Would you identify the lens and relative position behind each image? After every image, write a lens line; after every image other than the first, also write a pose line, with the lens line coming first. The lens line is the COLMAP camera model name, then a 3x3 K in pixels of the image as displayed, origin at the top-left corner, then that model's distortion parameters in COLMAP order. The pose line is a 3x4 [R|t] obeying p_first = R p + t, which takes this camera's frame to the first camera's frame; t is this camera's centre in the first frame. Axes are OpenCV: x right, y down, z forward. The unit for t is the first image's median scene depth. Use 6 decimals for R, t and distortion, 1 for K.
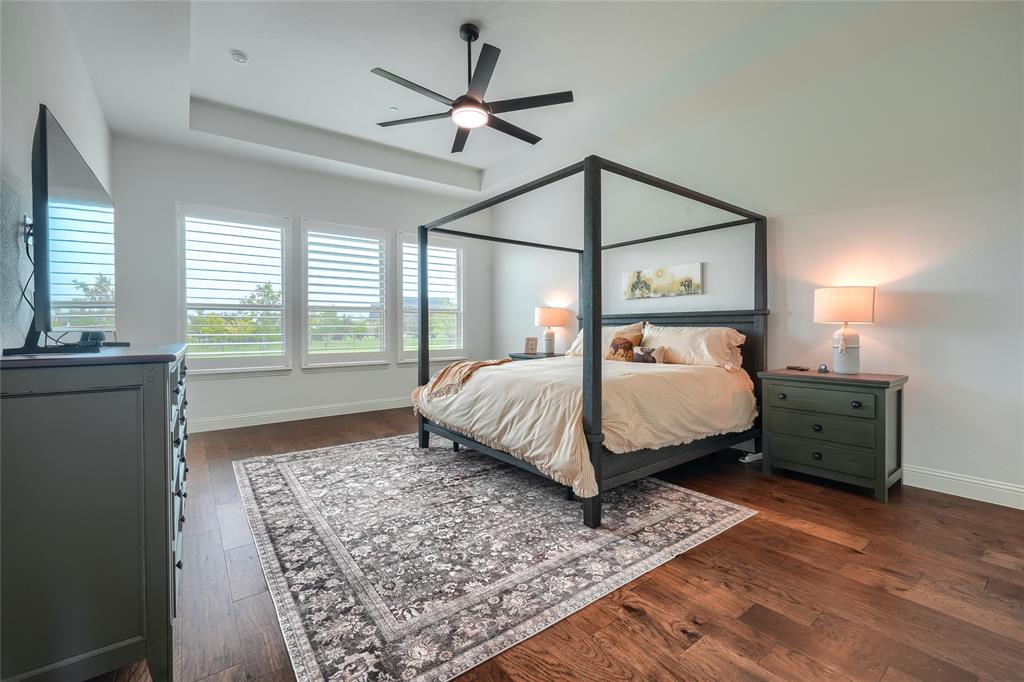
lens RADIAL K [[434.0, 0, 512.3], [0, 434.0, 337.8], [0, 0, 1]] dist [-0.001242, 0.000892]
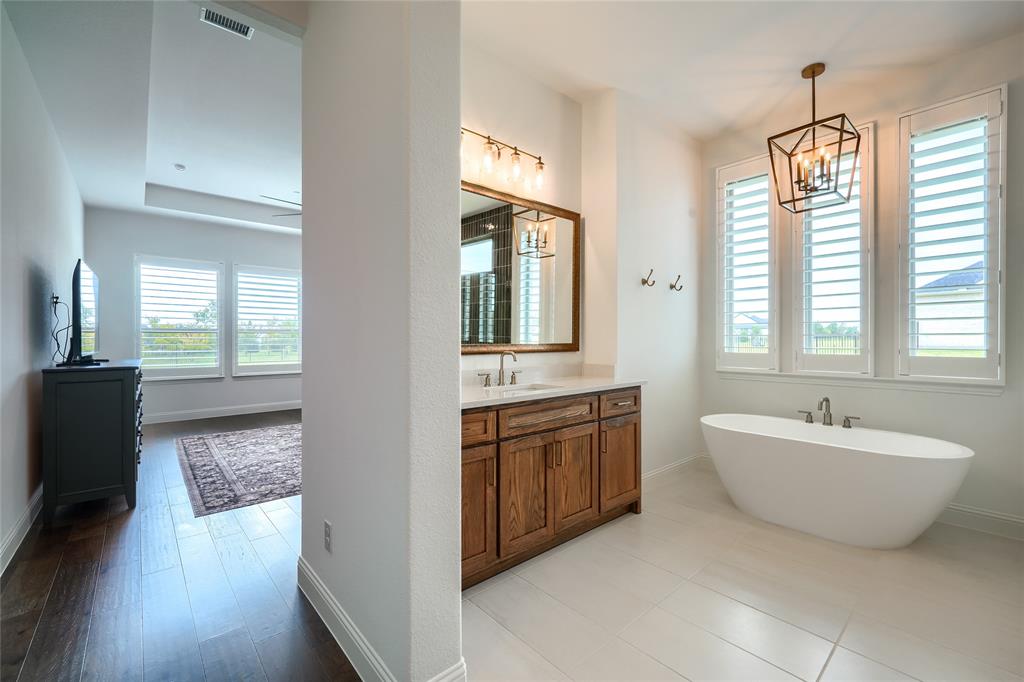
lens RADIAL K [[425.2, 0, 505.6], [0, 425.2, 346.7], [0, 0, 1]] dist [-0.002071, -0.000028]
pose [[0.997718, 0.001575, 0.067500, 0.456750], [-0.001138, 0.999978, -0.006516, -0.023751], [-0.067508, 0.006424, 0.997698, -0.619118]]
